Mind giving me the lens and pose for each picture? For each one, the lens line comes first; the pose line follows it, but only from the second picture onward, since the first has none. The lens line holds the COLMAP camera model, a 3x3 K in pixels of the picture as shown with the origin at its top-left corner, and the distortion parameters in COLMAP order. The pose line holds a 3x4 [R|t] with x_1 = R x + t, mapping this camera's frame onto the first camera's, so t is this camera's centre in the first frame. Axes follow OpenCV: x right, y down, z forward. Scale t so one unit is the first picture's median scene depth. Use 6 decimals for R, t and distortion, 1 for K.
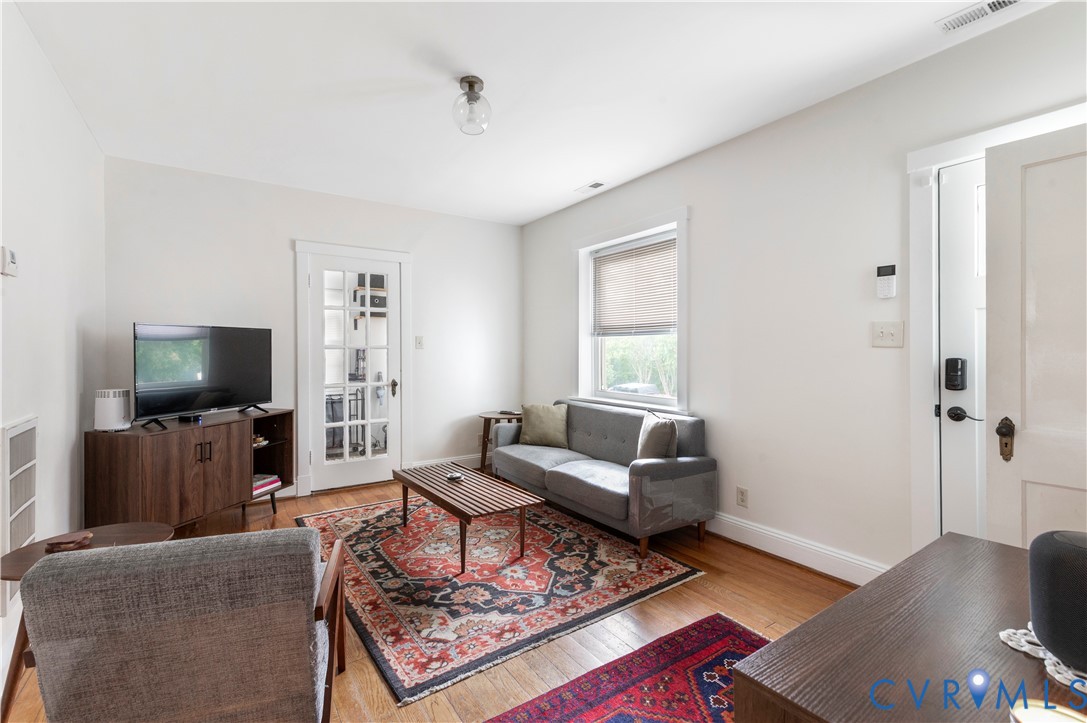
lens RADIAL K [[492.5, 0, 539.0], [0, 492.5, 353.9], [0, 0, 1]] dist [0.003574, -0.000394]
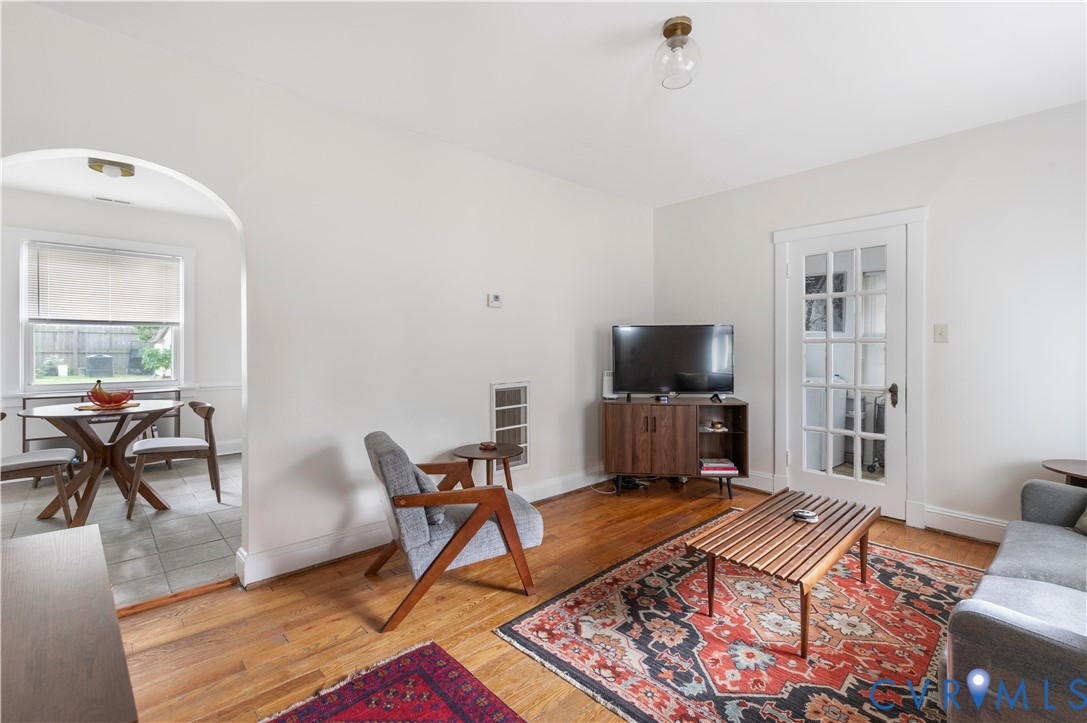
lens RADIAL K [[492.5, 0, 537.8], [0, 492.5, 352.0], [0, 0, 1]] dist [0.003574, -0.000394]
pose [[0.138343, 0.018743, -0.990207, 0.656755], [-0.006898, 0.999815, 0.017961, -0.011441], [0.990360, 0.004346, 0.138447, 0.639409]]
